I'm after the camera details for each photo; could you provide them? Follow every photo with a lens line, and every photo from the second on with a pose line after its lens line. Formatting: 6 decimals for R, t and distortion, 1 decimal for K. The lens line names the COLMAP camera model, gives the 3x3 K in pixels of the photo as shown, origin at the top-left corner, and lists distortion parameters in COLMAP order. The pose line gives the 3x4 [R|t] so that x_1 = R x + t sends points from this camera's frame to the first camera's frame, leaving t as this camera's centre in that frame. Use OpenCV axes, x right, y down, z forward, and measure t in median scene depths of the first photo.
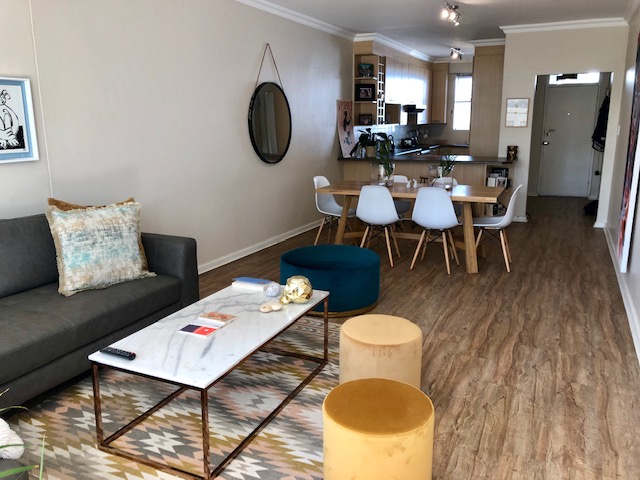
lens RADIAL K [[530.7, 0, 318.0], [0, 530.7, 239.3], [0, 0, 1]] dist [0.005482, 0.000909]
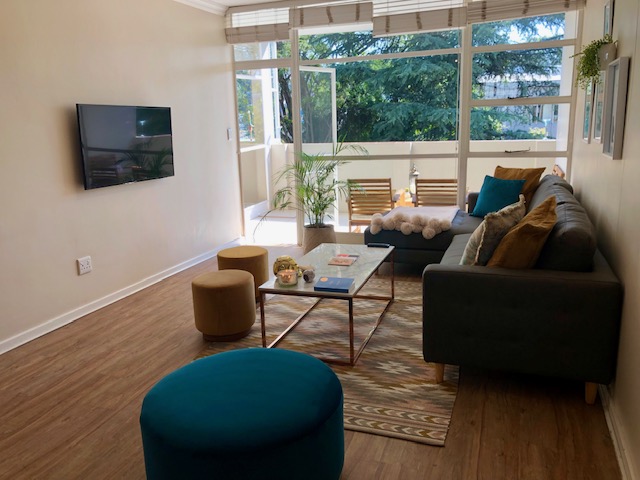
lens RADIAL K [[530.7, 0, 317.2], [0, 530.7, 240.1], [0, 0, 1]] dist [0.005482, 0.000909]
pose [[-0.995885, 0.051132, -0.074822, -0.022697], [0.014196, 0.903451, 0.428456, -0.448799], [0.089506, 0.425631, -0.900459, 2.002318]]
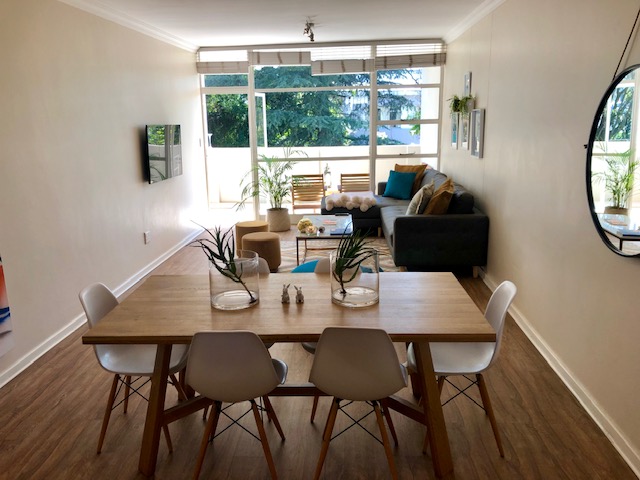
lens RADIAL K [[530.7, 0, 323.1], [0, 530.7, 240.3], [0, 0, 1]] dist [0.005482, 0.000909]
pose [[-0.927967, 0.104016, -0.357853, 0.610580], [-0.059890, 0.906151, 0.418693, -0.666849], [0.367819, 0.409965, -0.834648, 2.648891]]
